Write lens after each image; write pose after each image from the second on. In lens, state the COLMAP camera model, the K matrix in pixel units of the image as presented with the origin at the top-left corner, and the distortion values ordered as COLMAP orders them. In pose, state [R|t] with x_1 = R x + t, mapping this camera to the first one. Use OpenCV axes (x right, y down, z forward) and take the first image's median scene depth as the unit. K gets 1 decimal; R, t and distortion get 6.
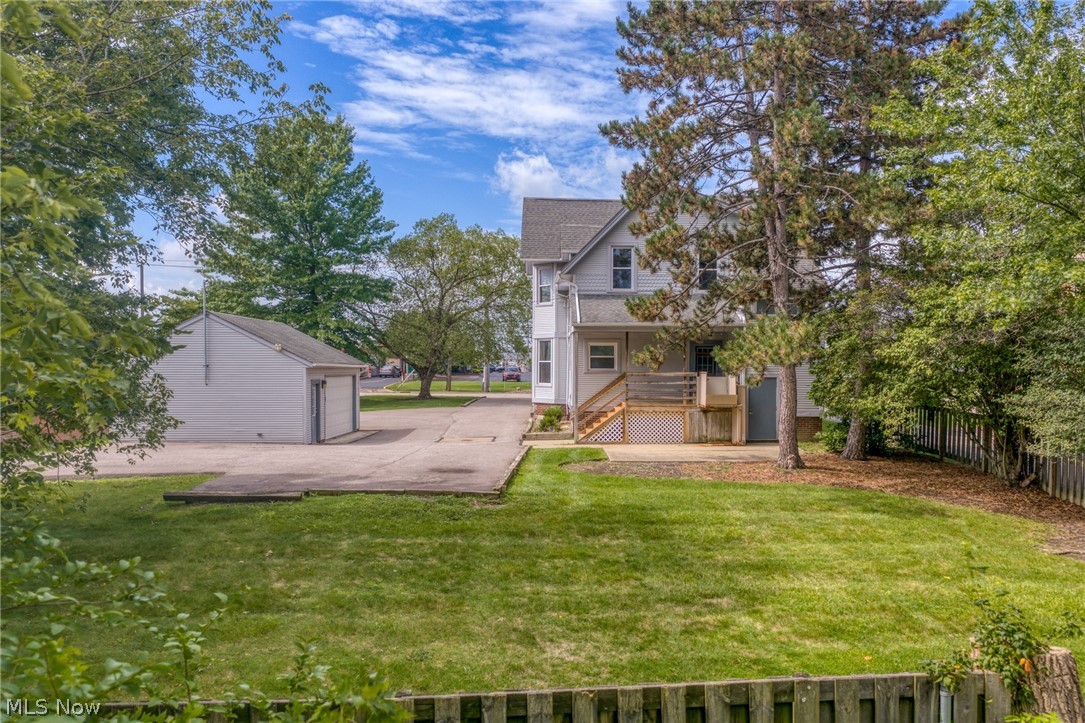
lens RADIAL K [[889.7, 0, 542.5], [0, 889.7, 361.5], [0, 0, 1]] dist [0.033154, -0.000982]
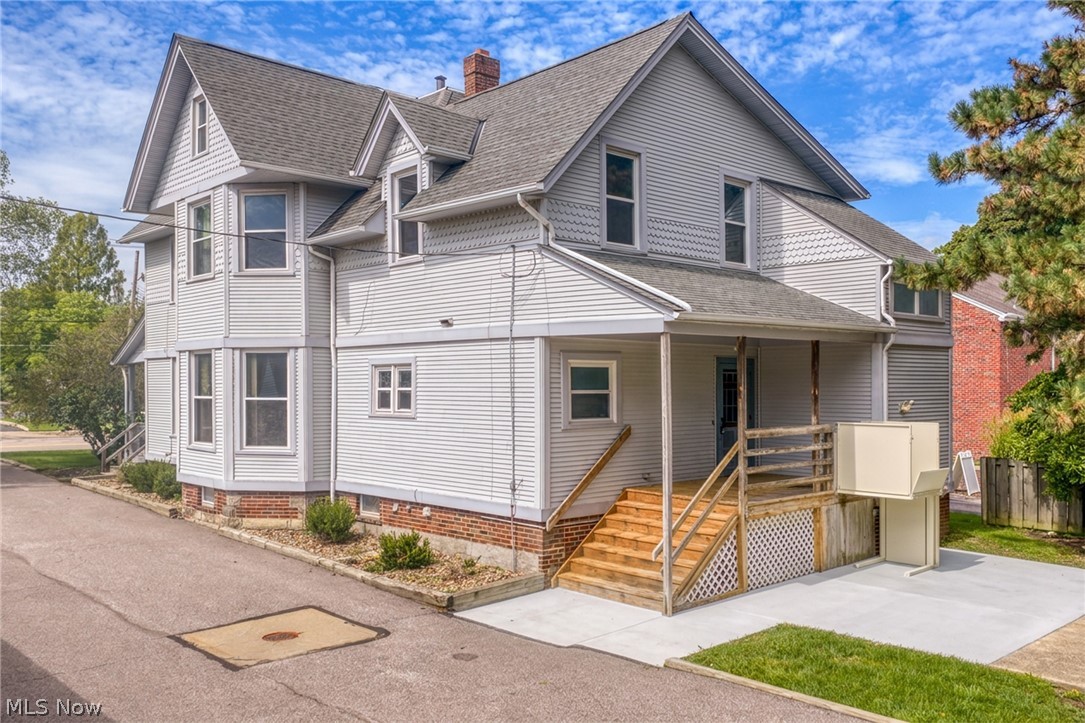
lens RADIAL K [[889.7, 0, 542.5], [0, 889.7, 361.5], [0, 0, 1]] dist [0.033154, -0.000982]
pose [[0.682671, 0.014580, 0.730580, -0.291378], [0.001914, 0.999762, -0.021741, -0.011892], [-0.730723, 0.016240, 0.682481, 0.760592]]
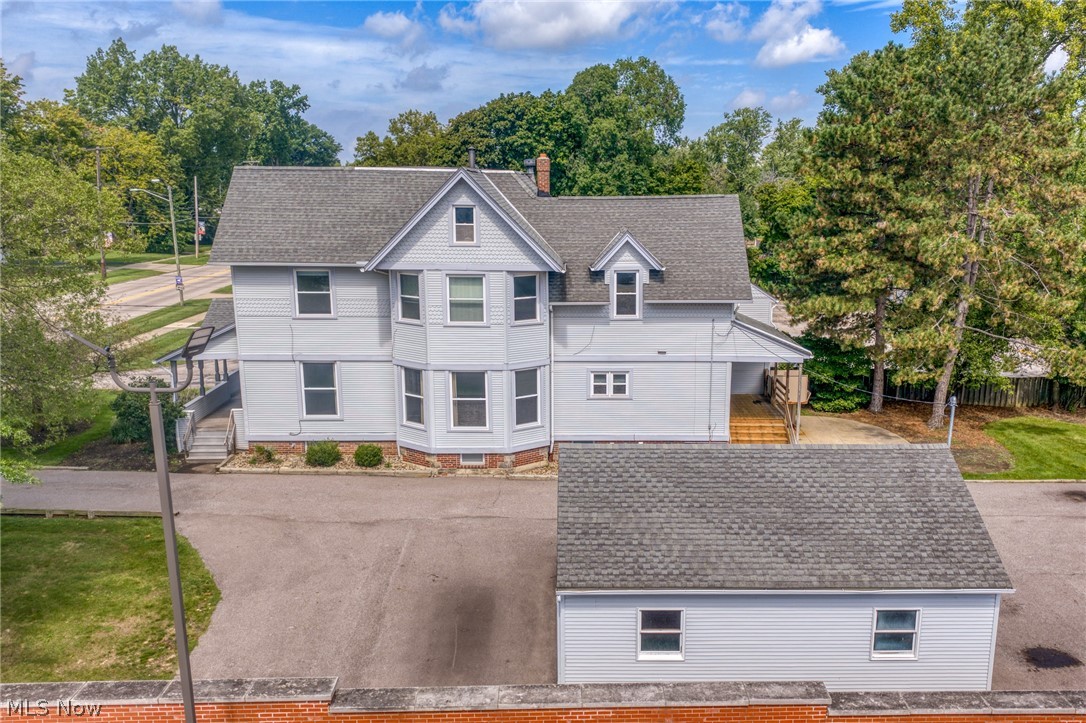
lens RADIAL K [[890.5, 0, 543.0], [0, 890.5, 361.5], [0, 0, 1]] dist [0.033154, -0.000982]
pose [[-0.064985, -0.197714, 0.978103, -0.906017], [0.001217, 0.980159, 0.198211, -0.220641], [-0.997885, 0.014071, -0.063455, 1.299758]]
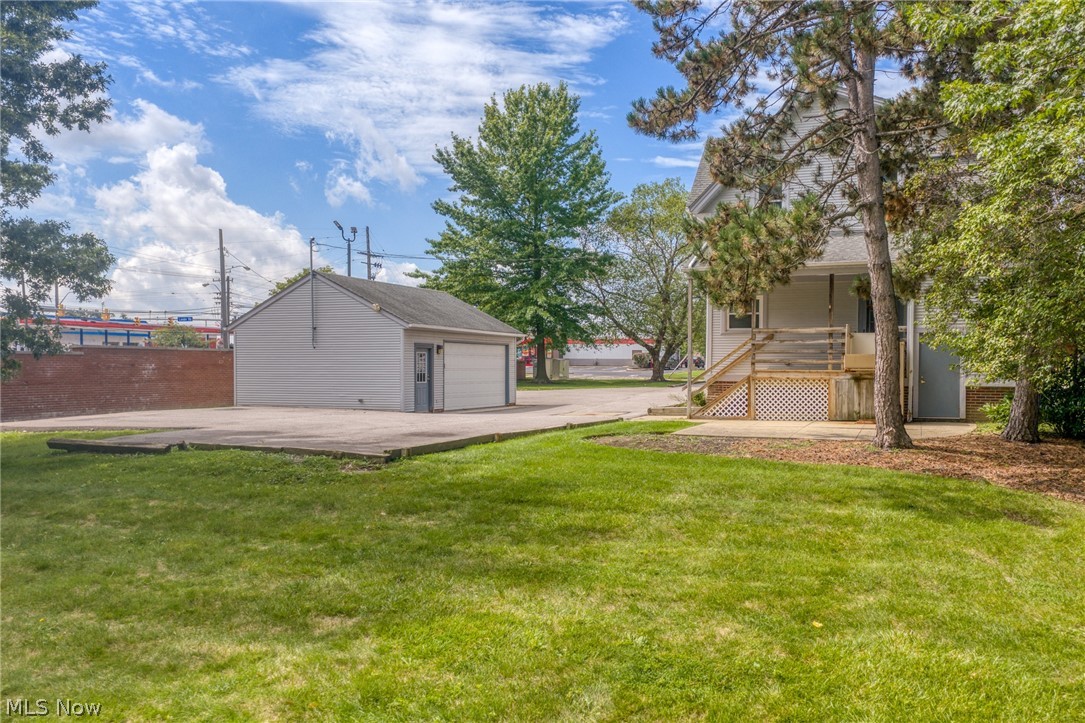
lens RADIAL K [[889.7, 0, 542.5], [0, 889.7, 361.5], [0, 0, 1]] dist [0.033154, -0.000982]
pose [[0.931093, 0.001109, -0.364780, 0.204844], [0.000364, 0.999992, 0.003970, 0.037010], [0.364782, -0.003829, 0.931085, 0.194797]]
